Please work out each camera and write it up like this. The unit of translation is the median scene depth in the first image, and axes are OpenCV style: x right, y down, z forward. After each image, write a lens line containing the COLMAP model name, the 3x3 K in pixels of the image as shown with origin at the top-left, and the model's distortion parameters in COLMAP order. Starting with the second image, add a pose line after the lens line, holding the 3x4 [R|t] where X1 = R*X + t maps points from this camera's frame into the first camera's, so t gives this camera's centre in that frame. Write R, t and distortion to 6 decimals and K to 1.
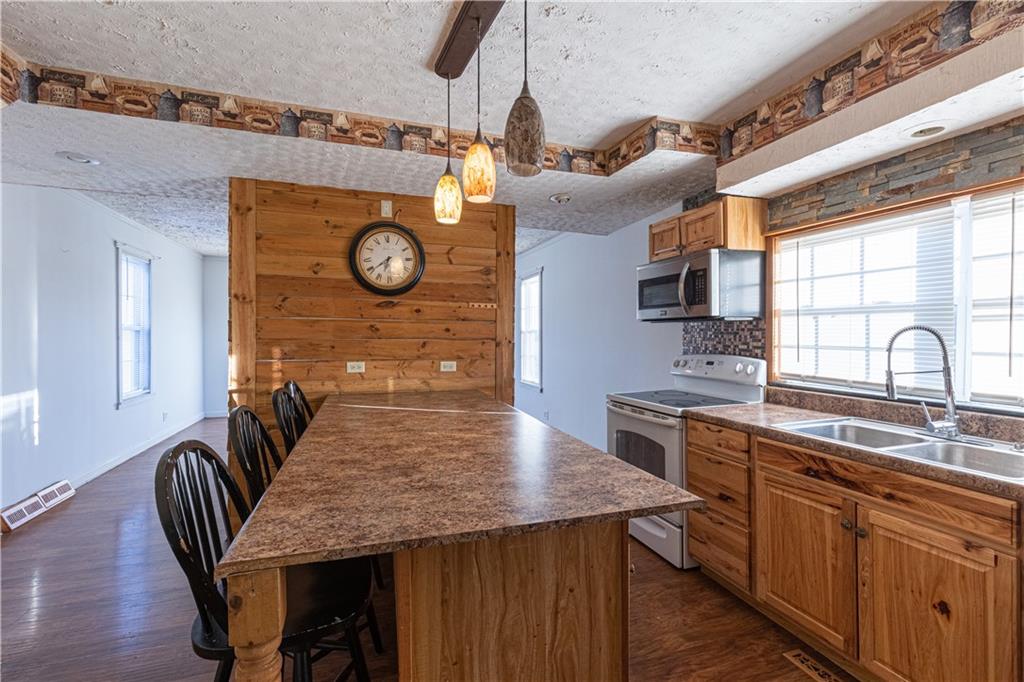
lens RADIAL K [[465.4, 0, 511.1], [0, 465.4, 341.0], [0, 0, 1]] dist [0.009252, -0.003092]
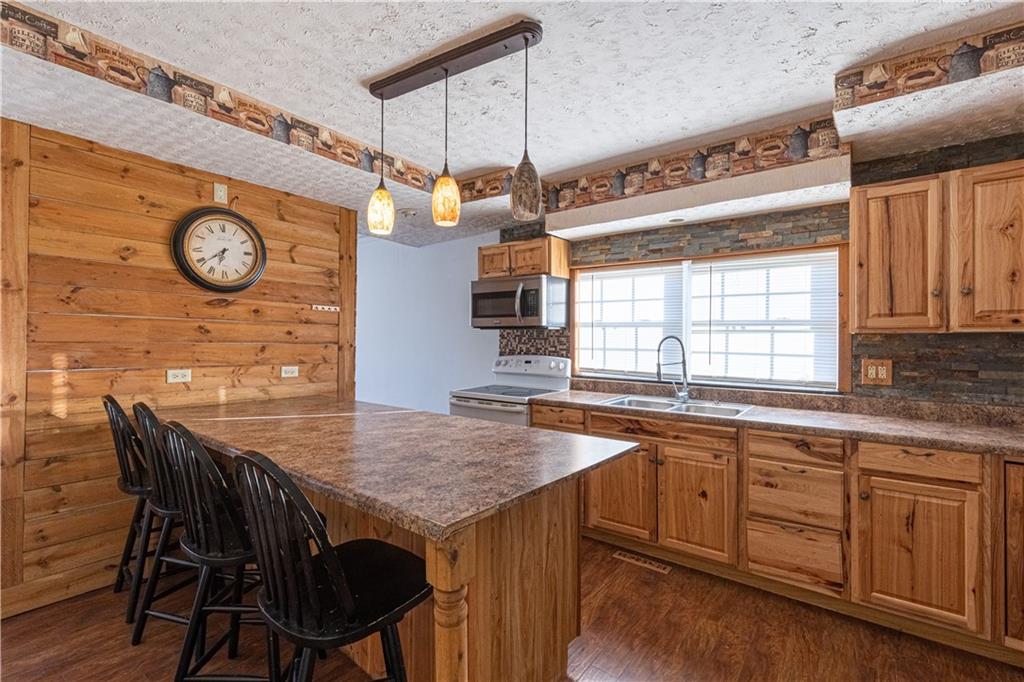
lens RADIAL K [[465.4, 0, 514.4], [0, 465.4, 341.0], [0, 0, 1]] dist [0.009252, -0.003092]
pose [[0.827846, 0.004696, 0.560936, -0.379967], [-0.000760, 0.999973, -0.007250, -0.001140], [-0.560955, 0.005575, 0.827827, -0.040638]]
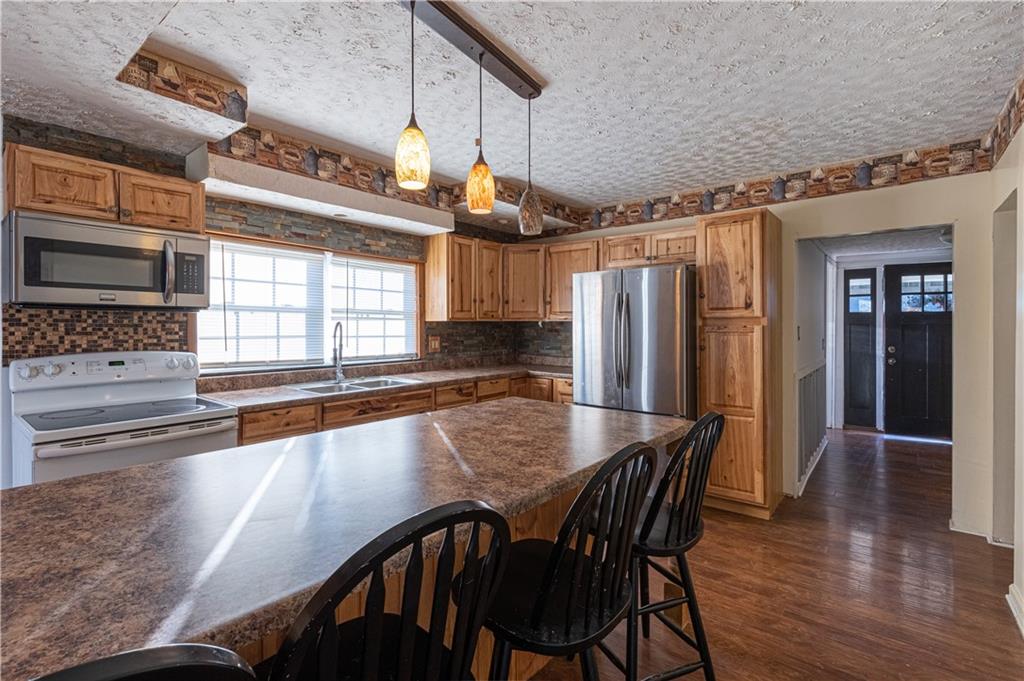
lens RADIAL K [[465.4, 0, 504.6], [0, 465.4, 335.4], [0, 0, 1]] dist [0.009252, -0.003092]
pose [[-0.529109, -0.020075, 0.848316, -0.710628], [0.008647, 0.999541, 0.029046, -0.020497], [-0.848510, 0.022704, -0.528692, 1.024332]]
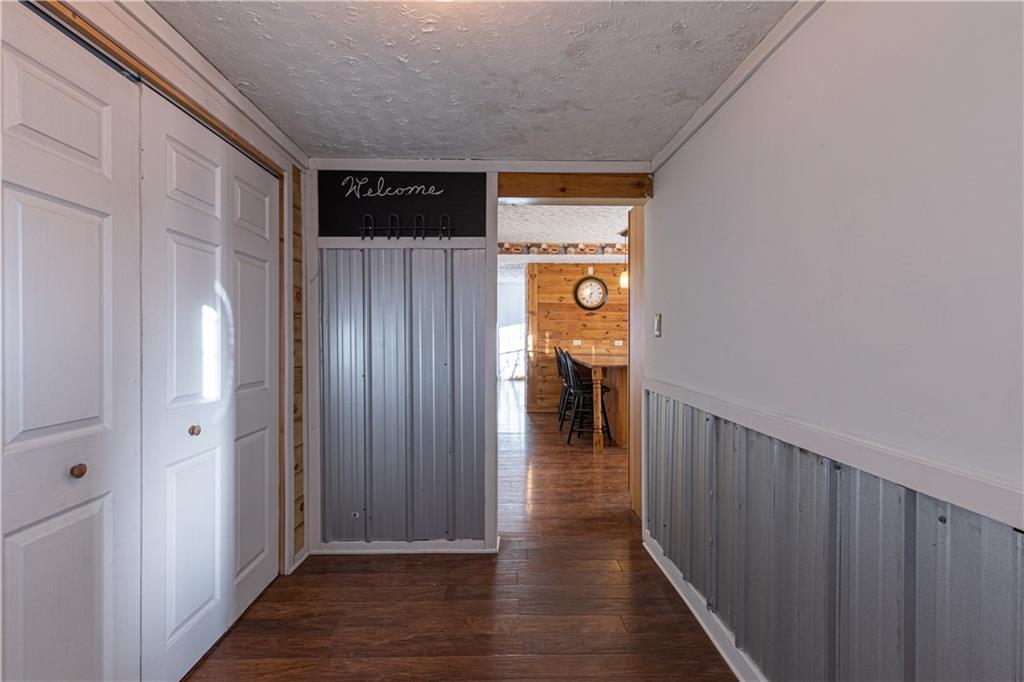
lens RADIAL K [[465.4, 0, 514.2], [0, 465.4, 340.3], [0, 0, 1]] dist [0.009252, -0.003092]
pose [[0.956271, 0.002470, -0.292472, 0.038872], [-0.001223, 0.999989, 0.004447, 0.044005], [0.292480, -0.003895, 0.956264, -1.516572]]
